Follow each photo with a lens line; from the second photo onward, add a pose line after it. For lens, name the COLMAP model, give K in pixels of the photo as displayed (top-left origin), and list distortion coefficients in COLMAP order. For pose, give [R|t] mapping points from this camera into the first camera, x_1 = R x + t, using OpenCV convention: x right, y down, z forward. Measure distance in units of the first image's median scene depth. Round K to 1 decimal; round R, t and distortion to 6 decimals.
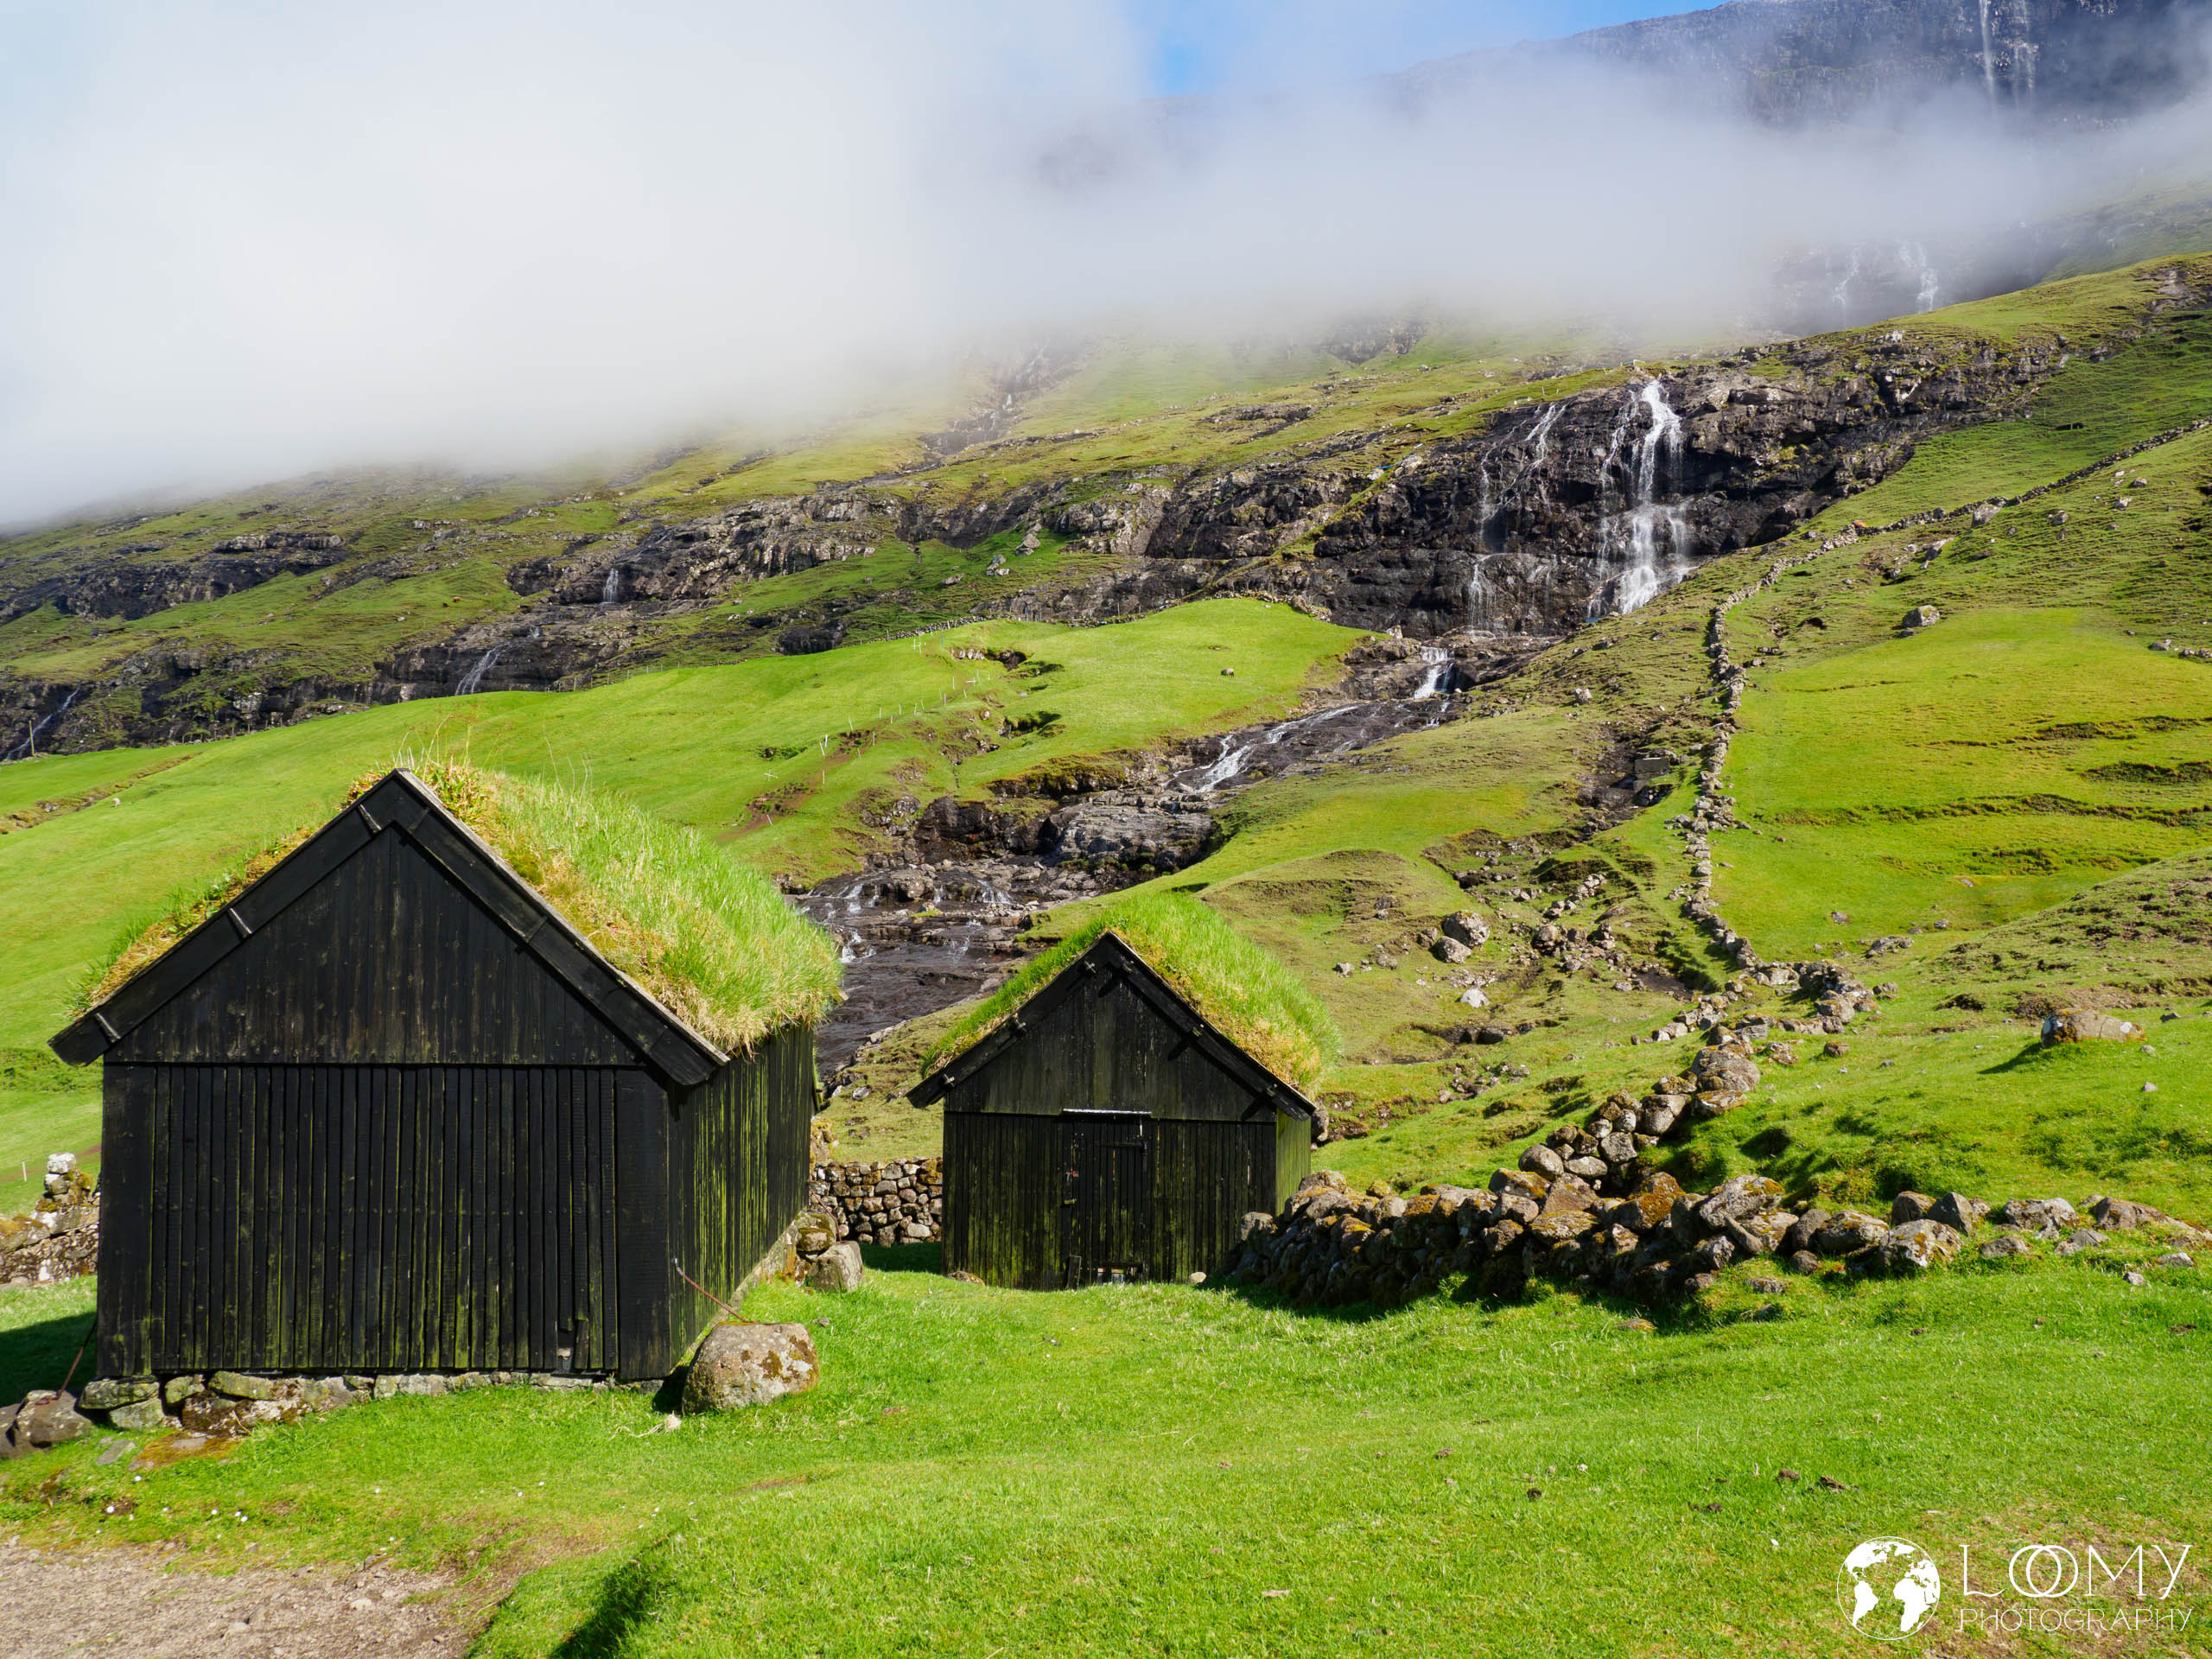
lens RADIAL K [[1883.3, 0, 1135.8], [0, 1883.3, 824.8], [0, 0, 1]] dist [-0.015717, 0.019884]
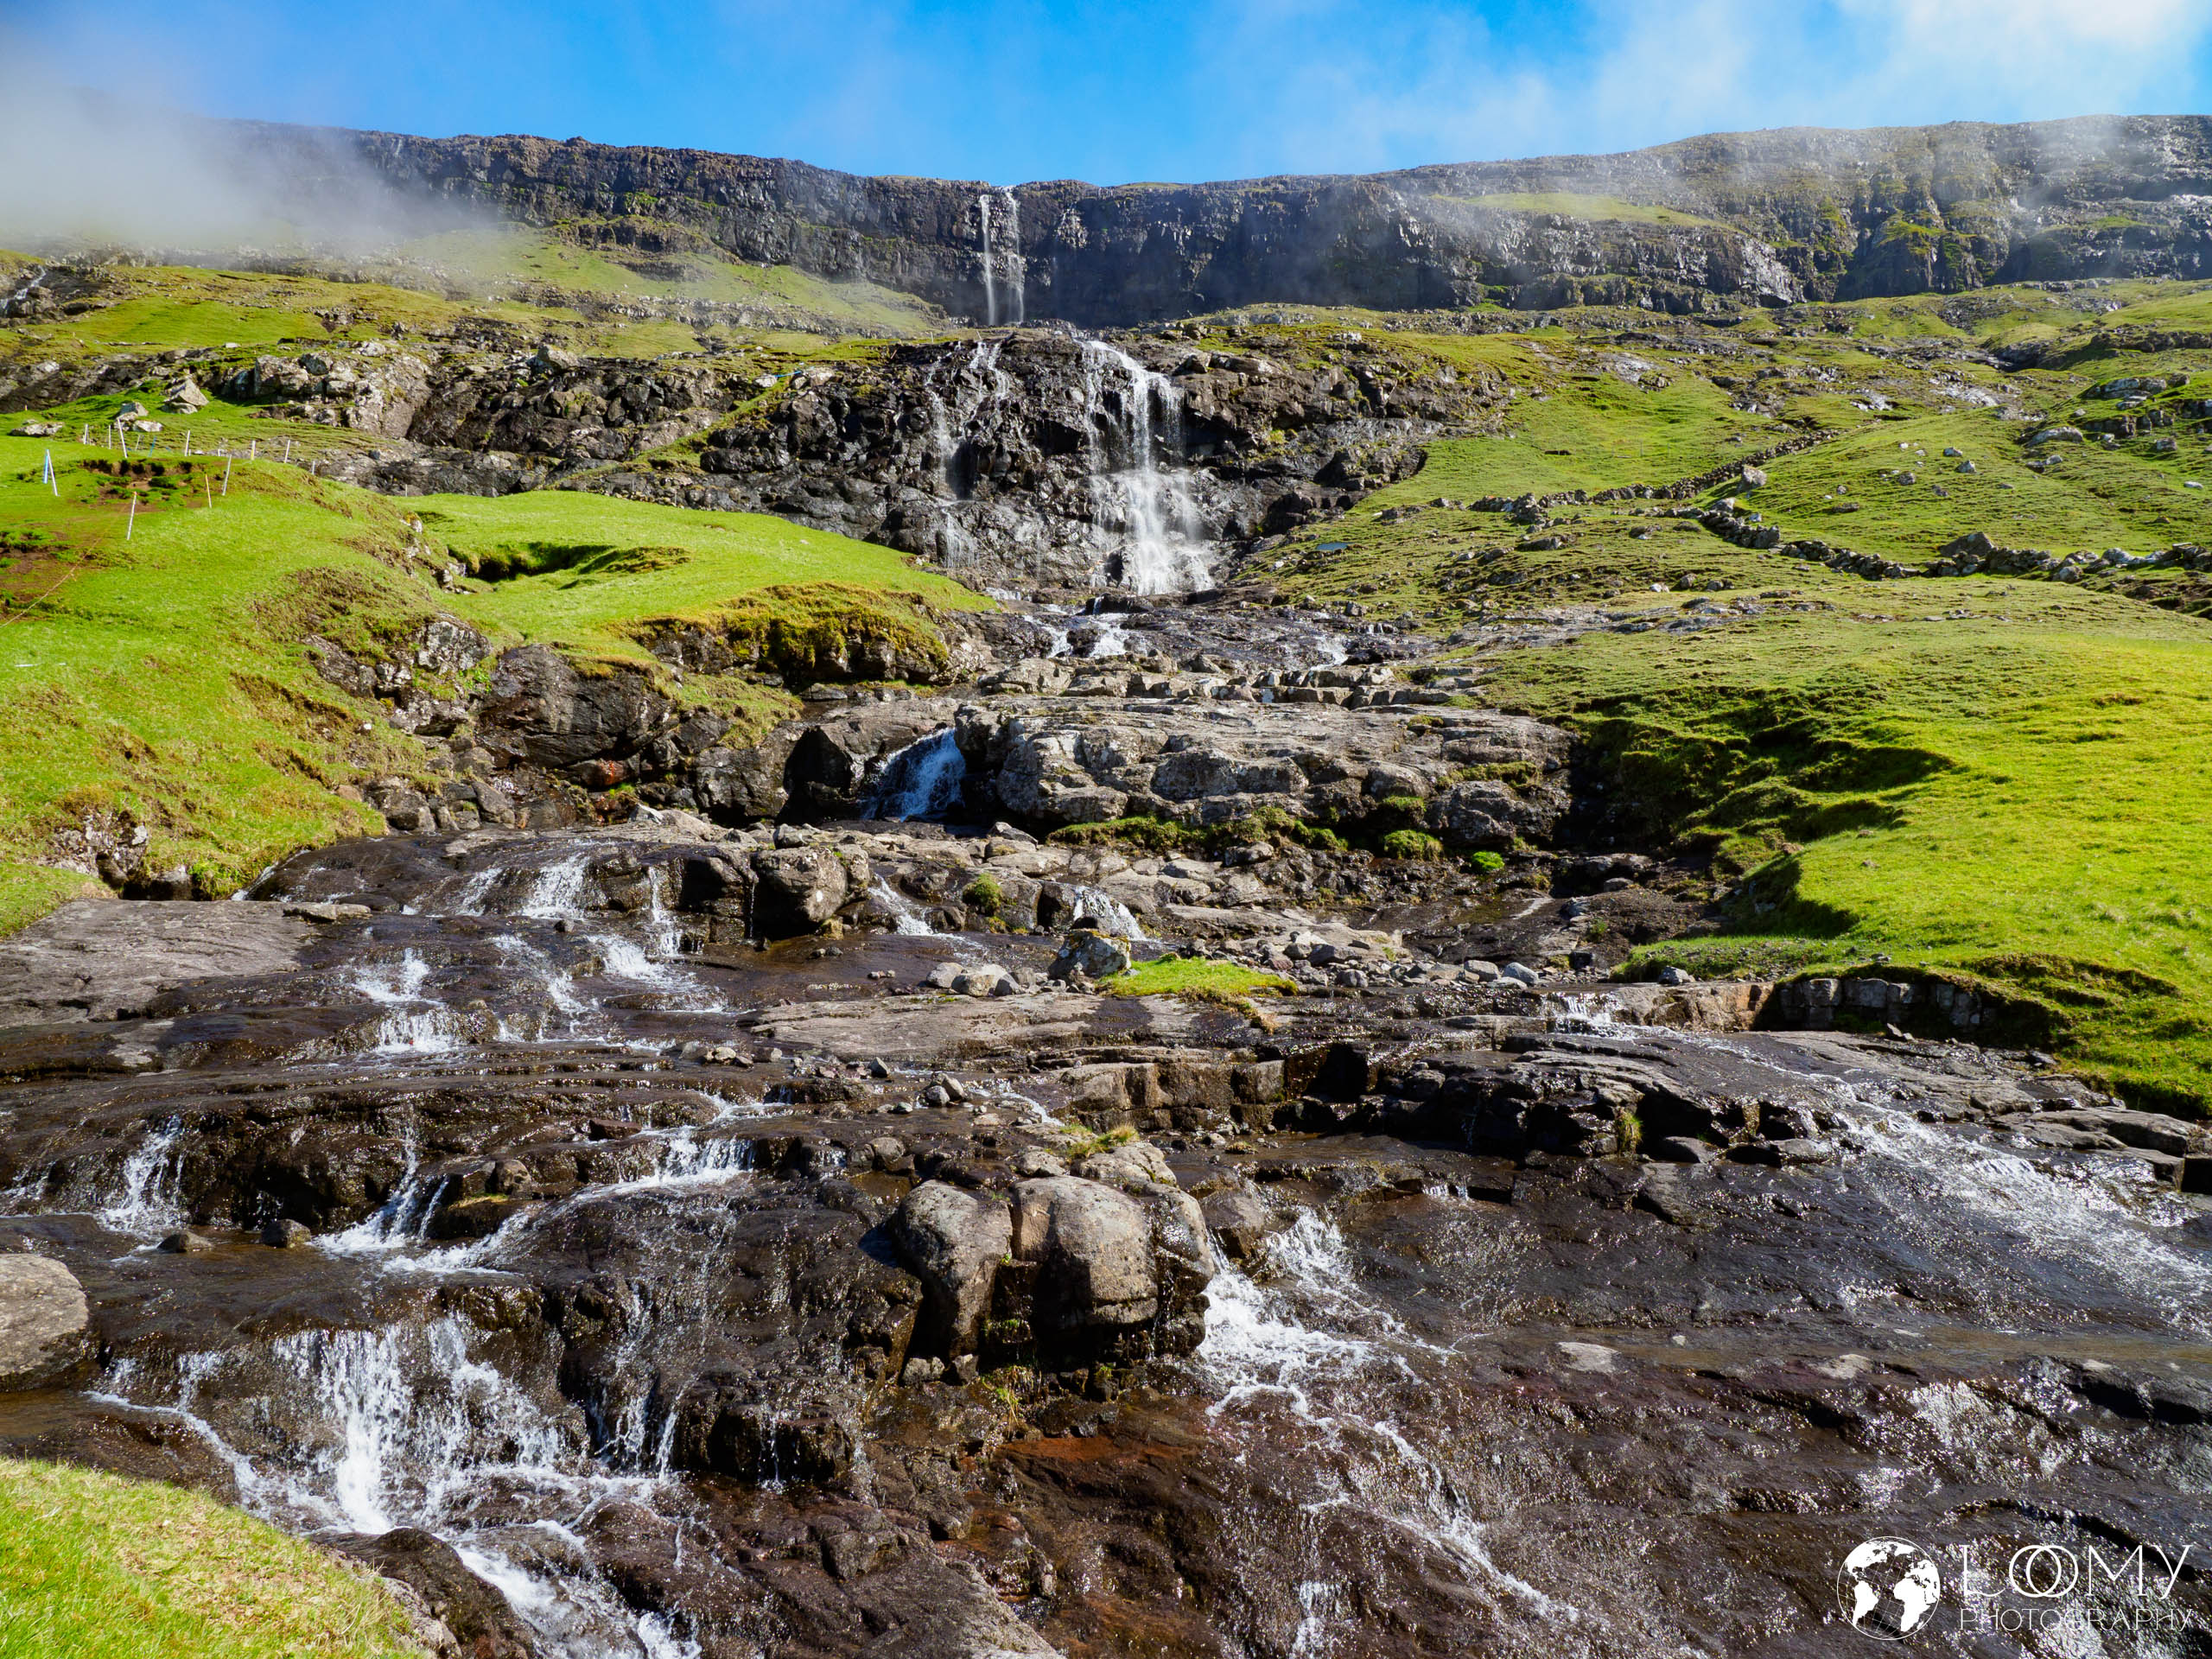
lens RADIAL K [[1588.6, 0, 1106.0], [0, 1588.6, 829.5], [0, 0, 1]] dist [-0.053644, 0.036610]
pose [[0.810214, 0.045592, 0.584358, -0.120238], [-0.010232, 0.997918, -0.063672, 0.023245], [-0.586045, 0.045609, 0.808994, 0.477419]]
